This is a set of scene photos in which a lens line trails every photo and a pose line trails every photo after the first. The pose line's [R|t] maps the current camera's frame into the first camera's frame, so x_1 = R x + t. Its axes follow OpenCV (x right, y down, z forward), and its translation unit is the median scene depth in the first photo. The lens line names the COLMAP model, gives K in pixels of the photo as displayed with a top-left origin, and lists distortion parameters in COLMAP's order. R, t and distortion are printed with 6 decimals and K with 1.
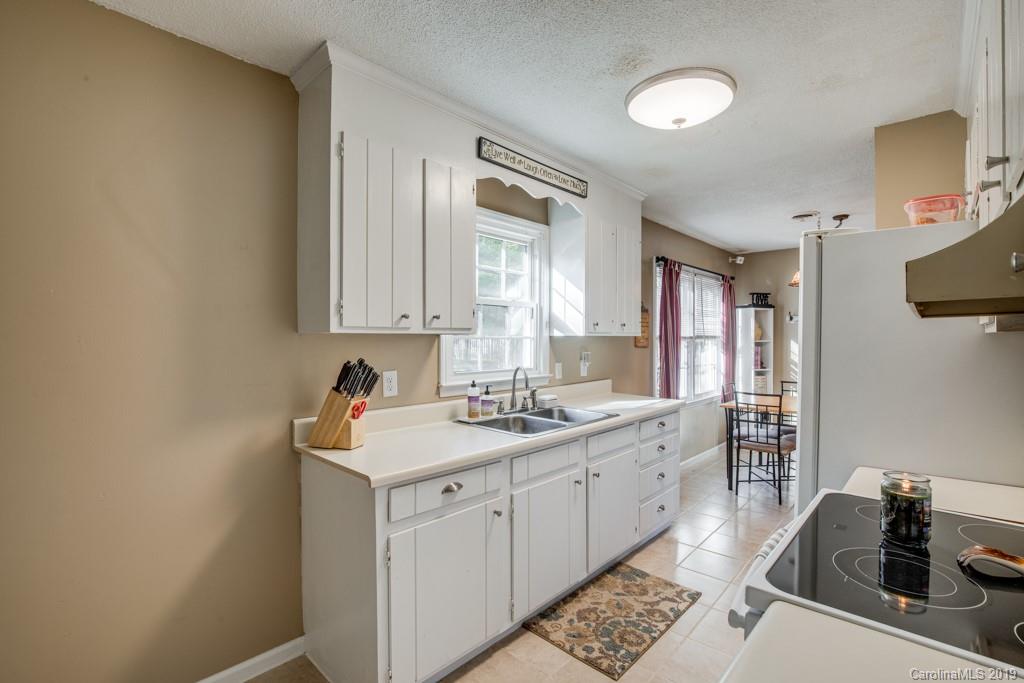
lens RADIAL K [[468.0, 0, 519.2], [0, 468.0, 341.0], [0, 0, 1]] dist [-0.038868, 0.007250]
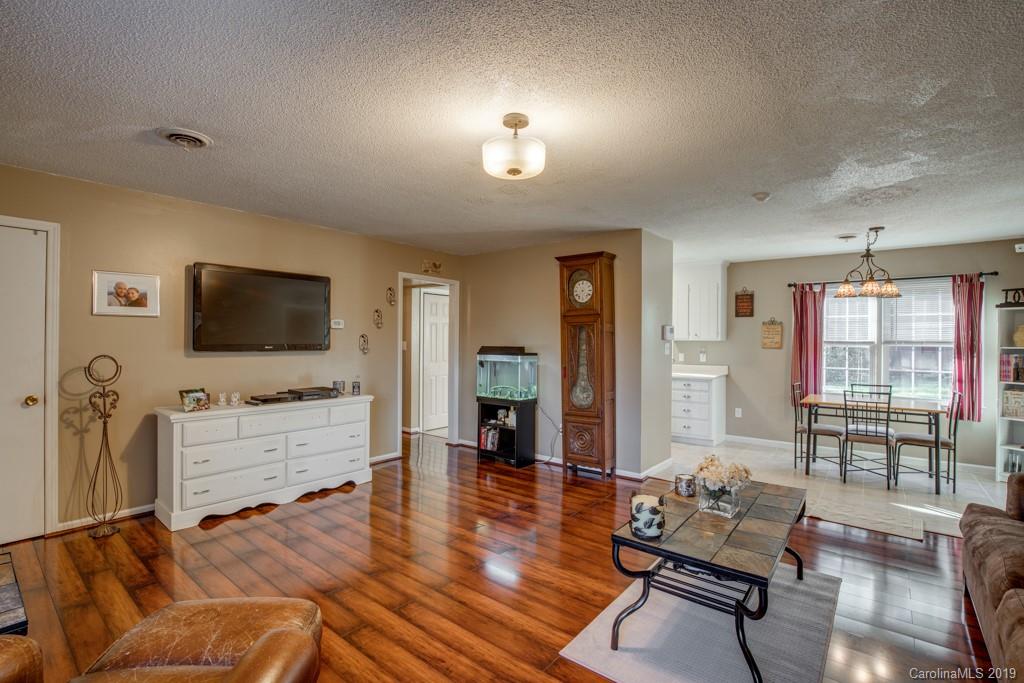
lens RADIAL K [[468.0, 0, 516.6], [0, 468.0, 339.3], [0, 0, 1]] dist [-0.038868, 0.007250]
pose [[0.063309, -0.001474, -0.997993, 2.679653], [-0.014709, 0.999889, -0.002410, 0.000160], [0.997886, 0.014832, 0.063280, 0.167035]]
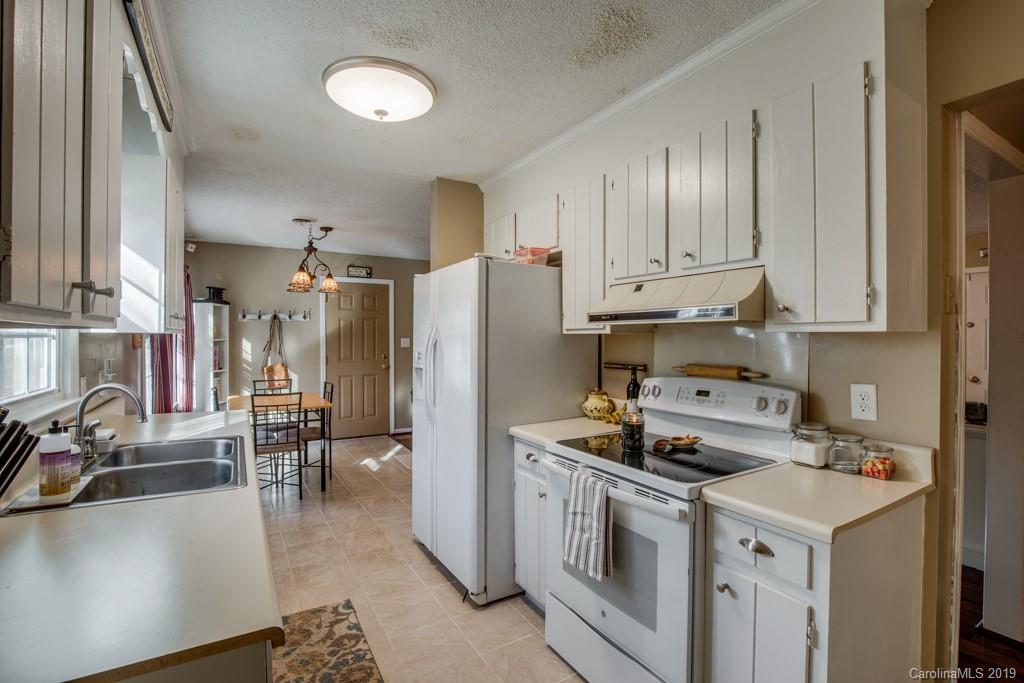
lens RADIAL K [[468.0, 0, 518.0], [0, 468.0, 341.8], [0, 0, 1]] dist [-0.038868, 0.007250]
pose [[0.278366, -0.009500, 0.960428, -0.411786], [0.004456, 0.999953, 0.008599, -0.002398], [-0.960465, 0.001886, 0.278396, 0.368416]]
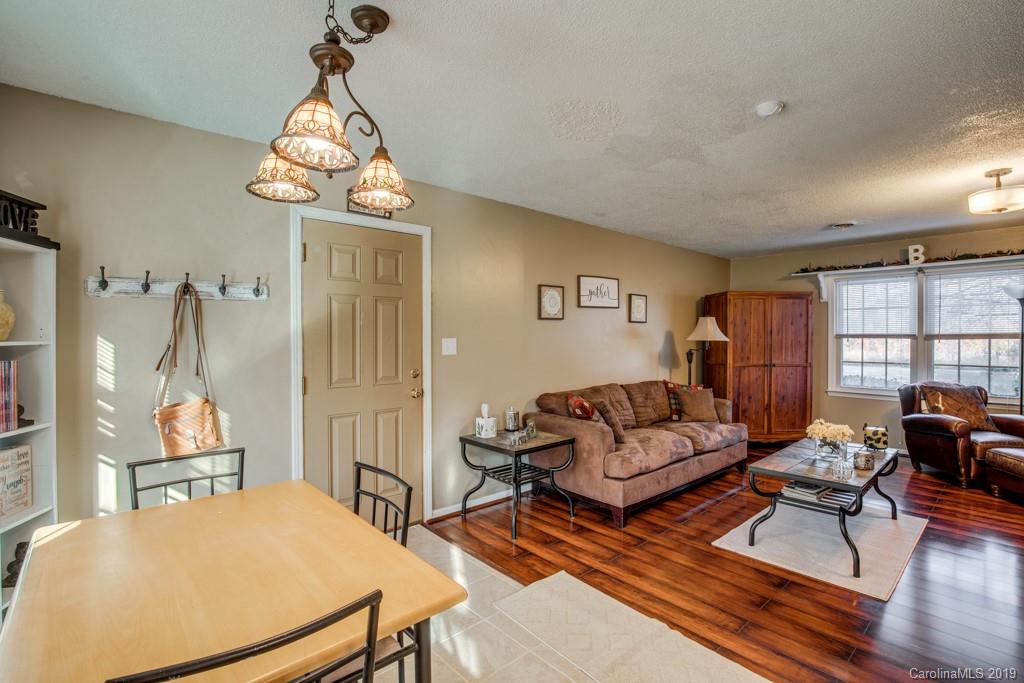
lens RADIAL K [[468.0, 0, 517.2], [0, 468.0, 340.2], [0, 0, 1]] dist [-0.038868, 0.007250]
pose [[0.101562, -0.008780, 0.994790, 0.518549], [0.005419, 0.999951, 0.008273, -0.005797], [-0.994814, 0.004551, 0.101605, 1.323079]]
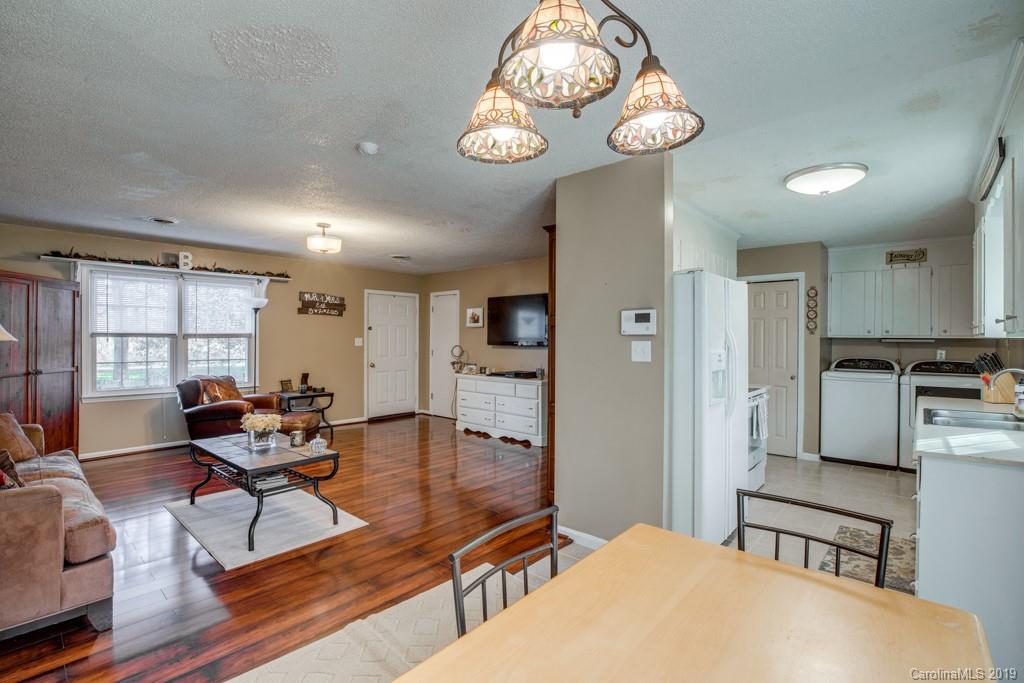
lens RADIAL K [[468.0, 0, 519.3], [0, 468.0, 340.7], [0, 0, 1]] dist [-0.038868, 0.007250]
pose [[-0.999786, -0.006961, -0.019477, 1.088591], [-0.007185, 0.999908, 0.011472, -0.009132], [0.019395, 0.011610, -0.999744, 1.981847]]
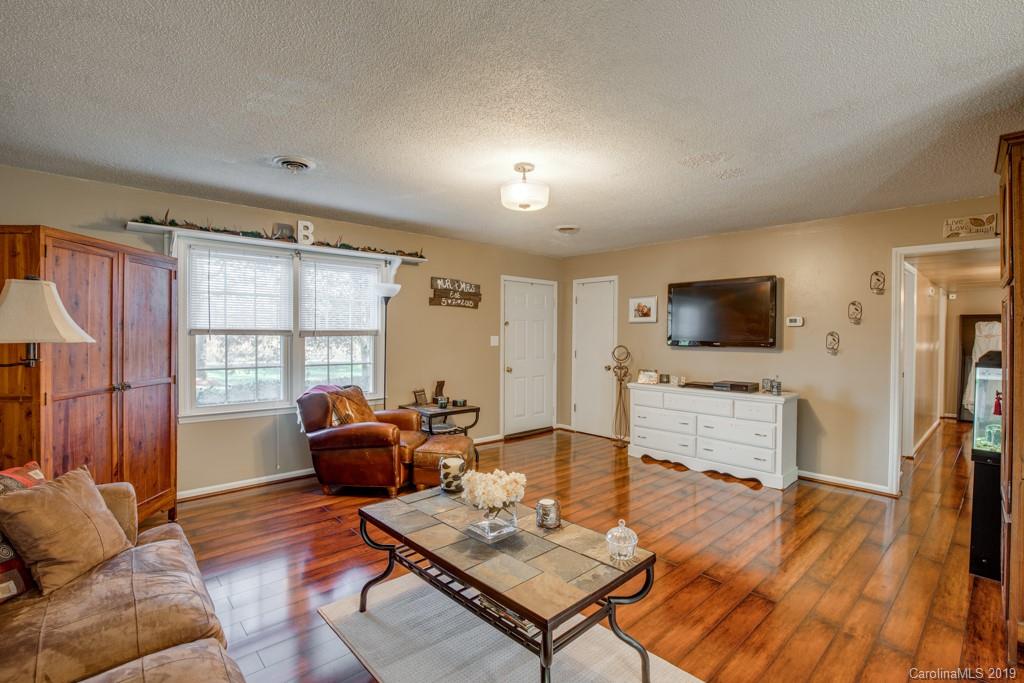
lens RADIAL K [[468.0, 0, 518.3], [0, 468.0, 340.4], [0, 0, 1]] dist [-0.038868, 0.007250]
pose [[-0.996647, -0.009705, 0.081249, 1.710613], [-0.008211, 0.999791, 0.018697, -0.006862], [-0.081414, 0.017967, -0.996518, 1.383931]]
